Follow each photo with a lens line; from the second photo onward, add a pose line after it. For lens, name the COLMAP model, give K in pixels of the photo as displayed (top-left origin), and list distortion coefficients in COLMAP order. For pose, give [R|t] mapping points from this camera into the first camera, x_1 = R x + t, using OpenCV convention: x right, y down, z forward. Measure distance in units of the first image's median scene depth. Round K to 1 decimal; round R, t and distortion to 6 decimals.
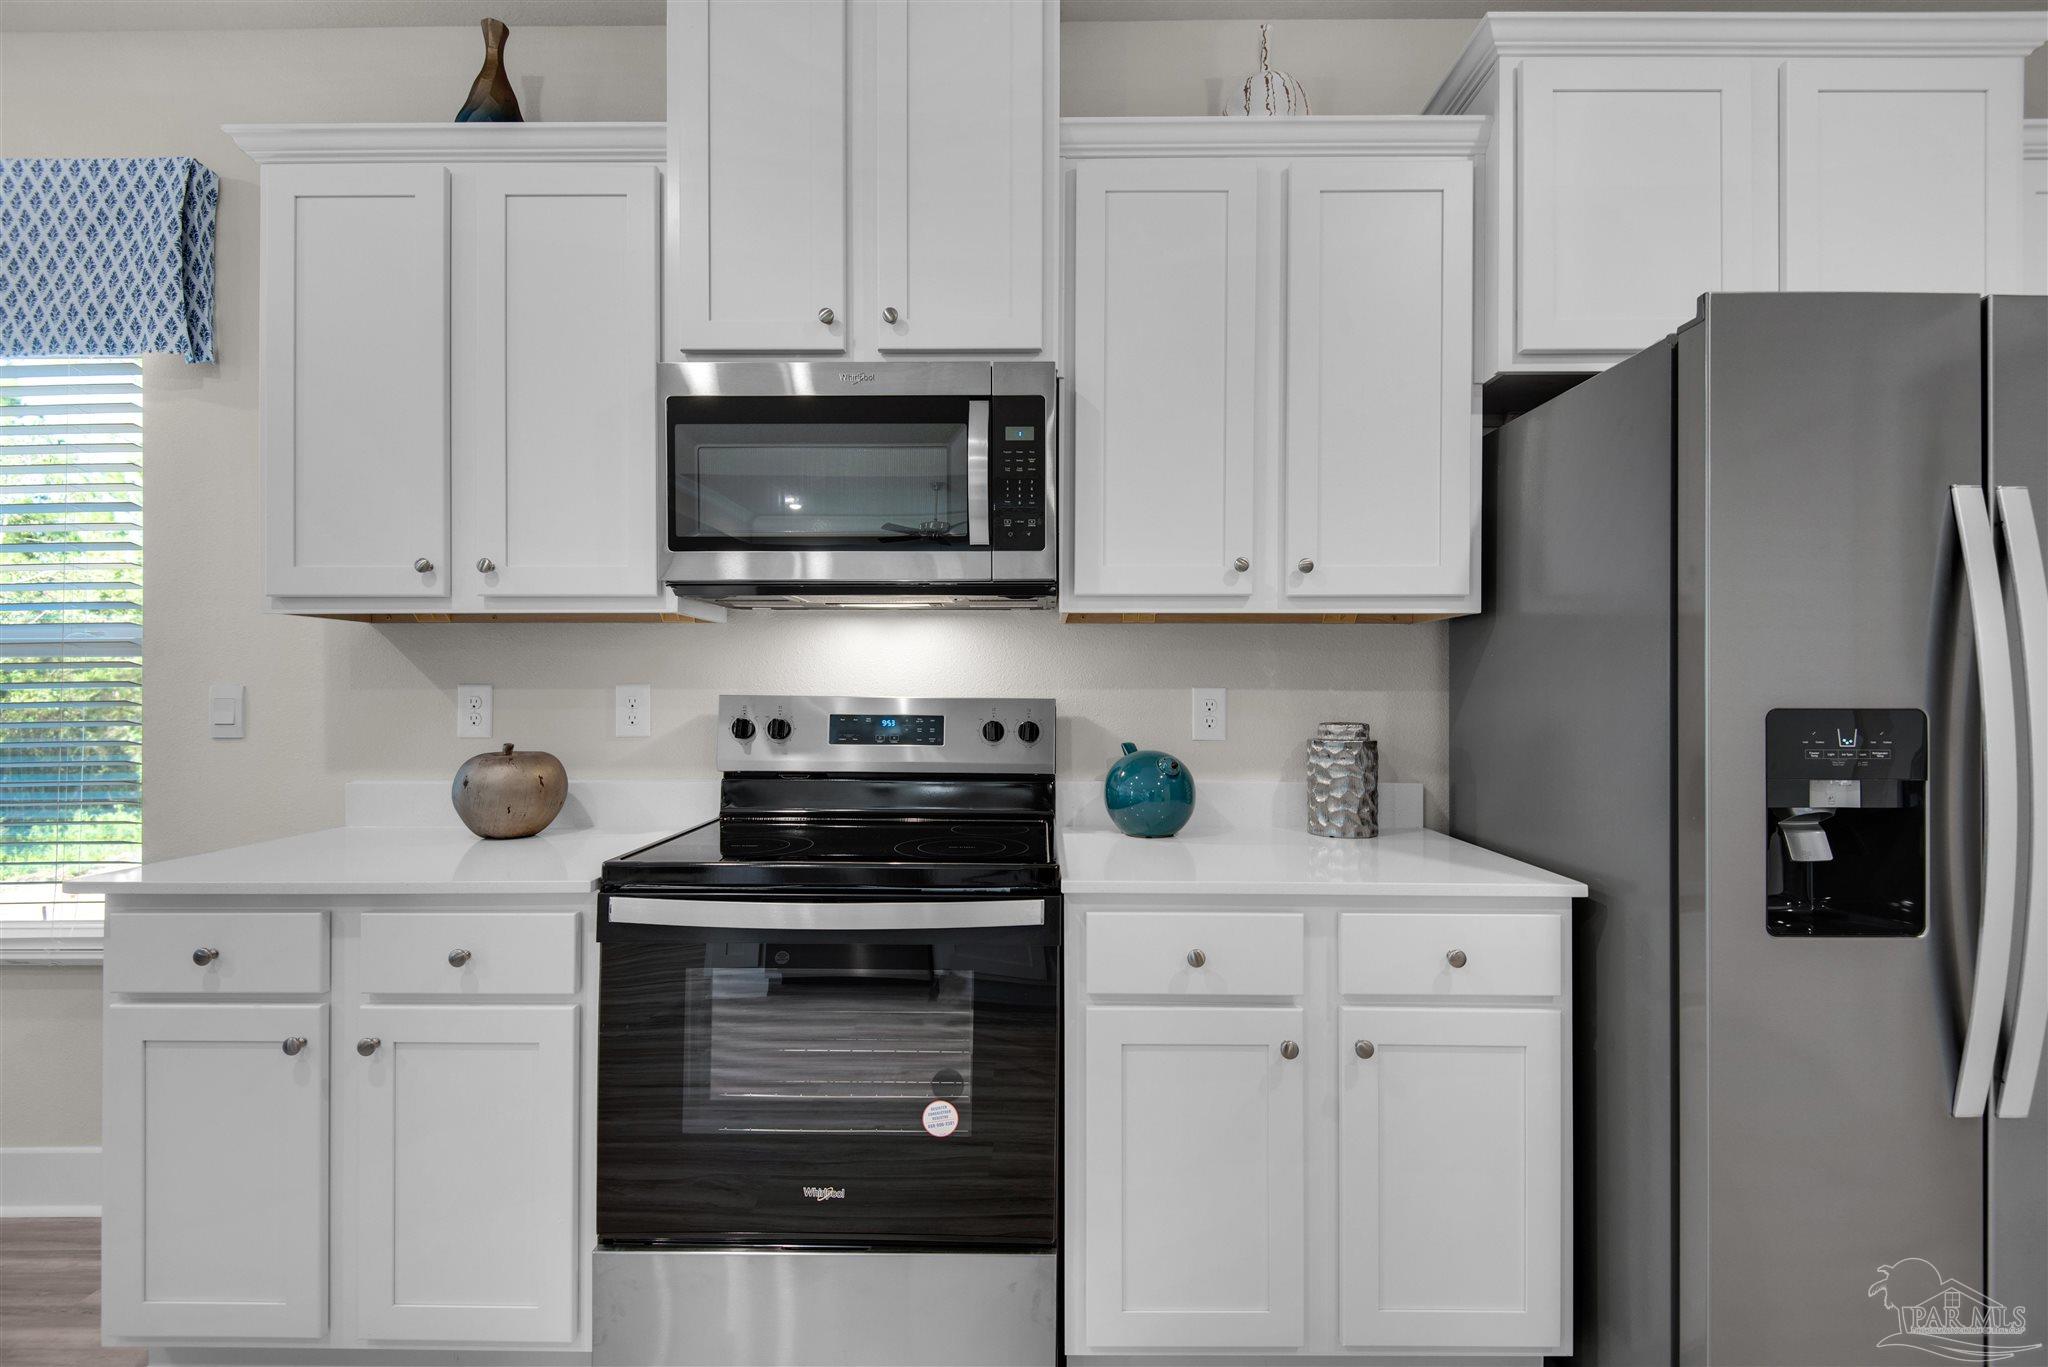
lens RADIAL K [[949.0, 0, 1033.1], [0, 949.0, 681.0], [0, 0, 1]] dist [0.003709, -0.003902]
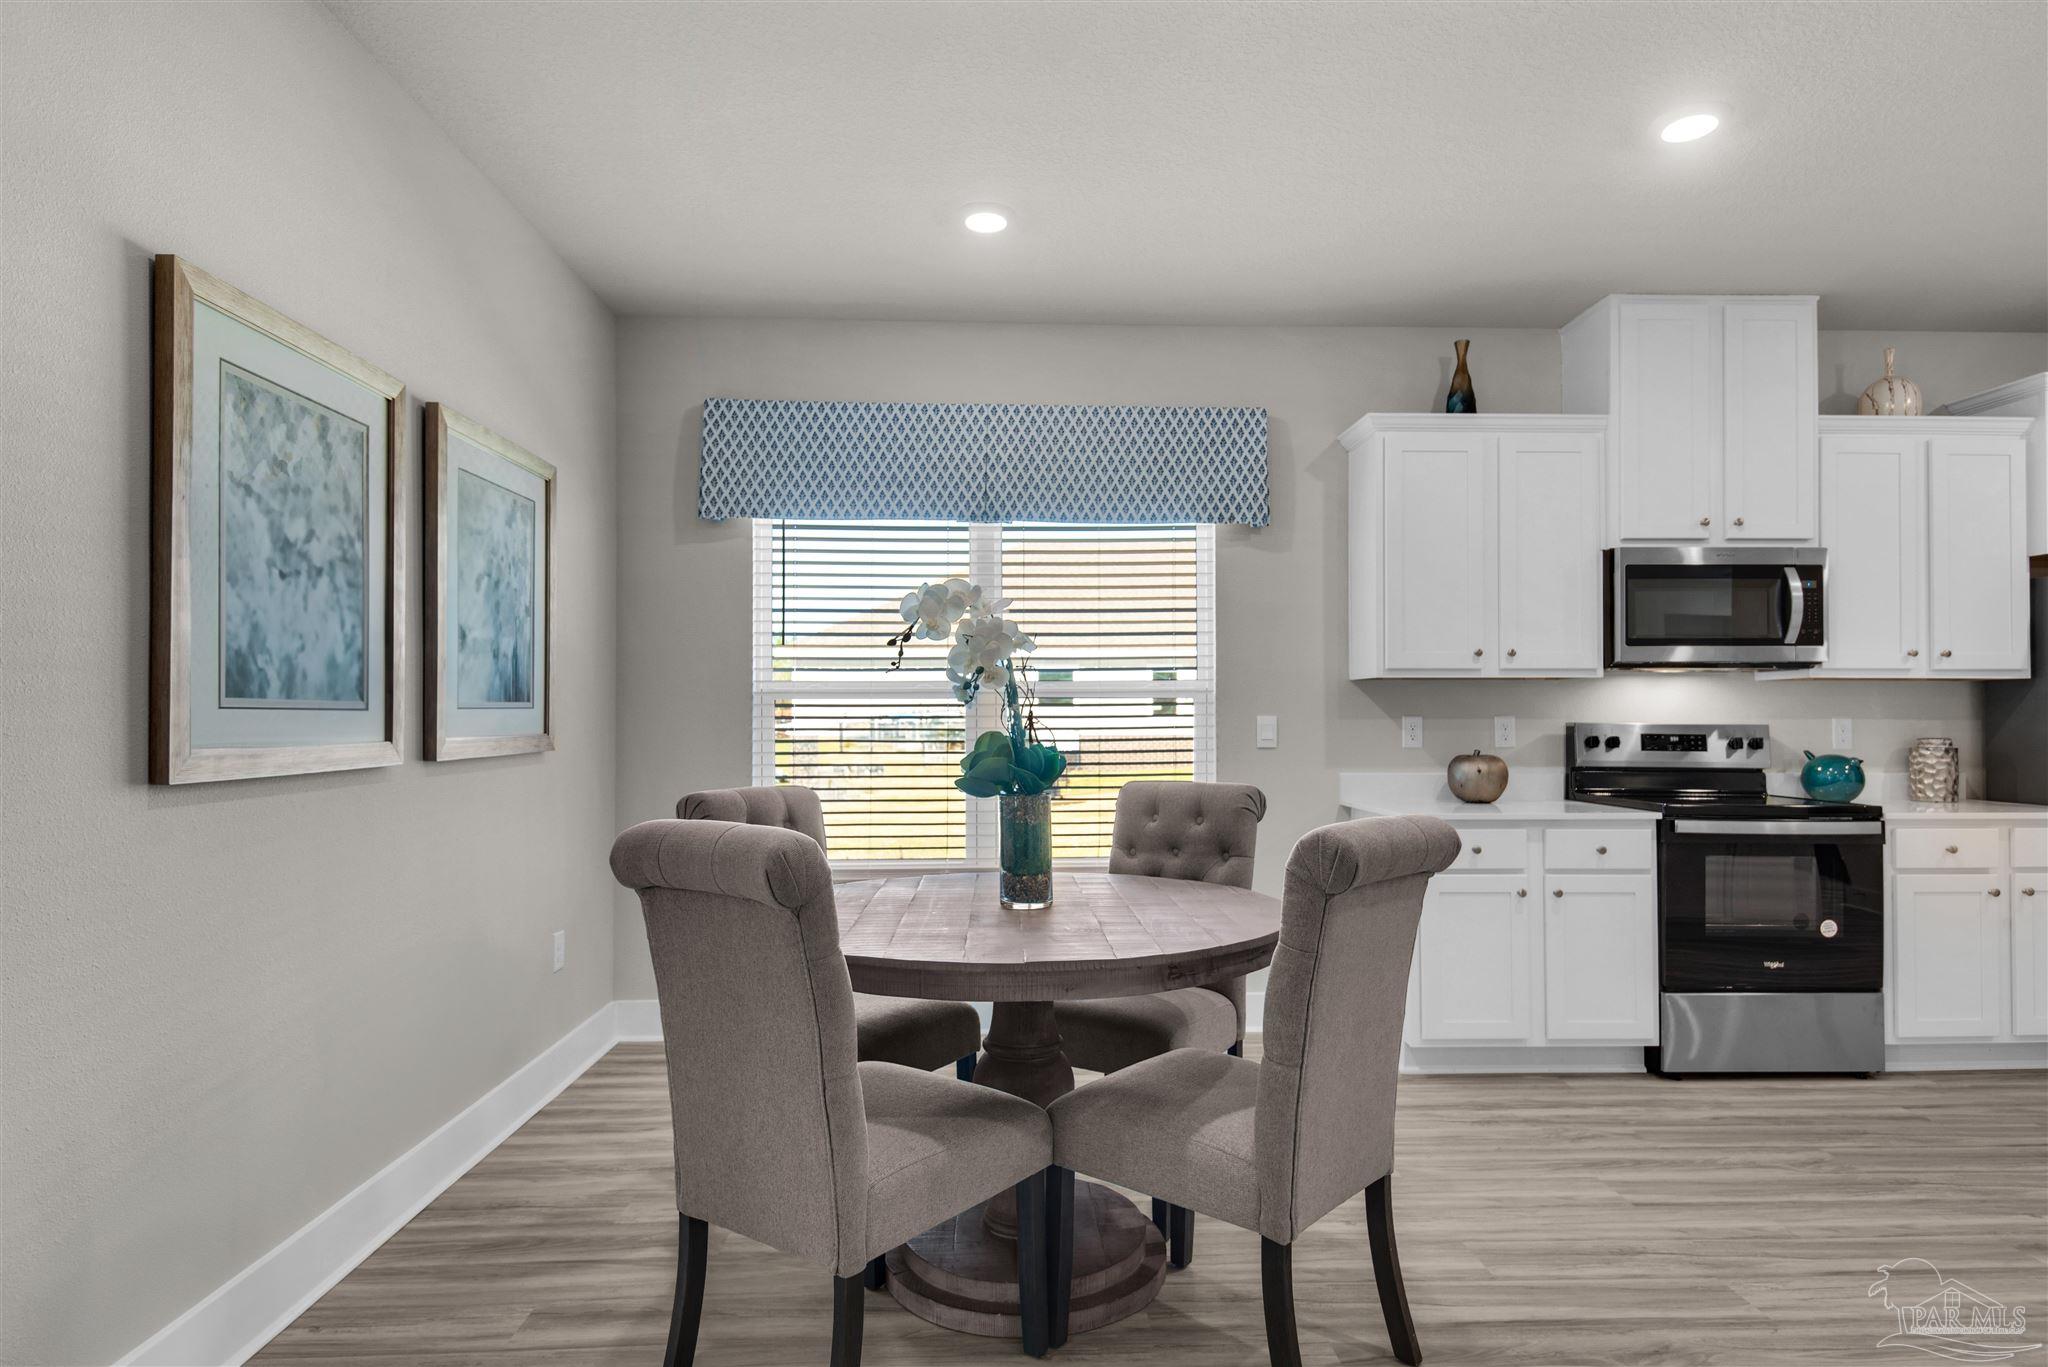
lens RADIAL K [[1096.6, 0, 1021.4], [0, 1096.6, 697.0], [0, 0, 1]] dist [-0.003799, -0.002282]
pose [[0.999575, 0.001433, 0.029114, -1.454032], [-0.001083, 0.999927, -0.012032, -0.007365], [-0.029129, 0.011995, 0.999504, -1.005432]]
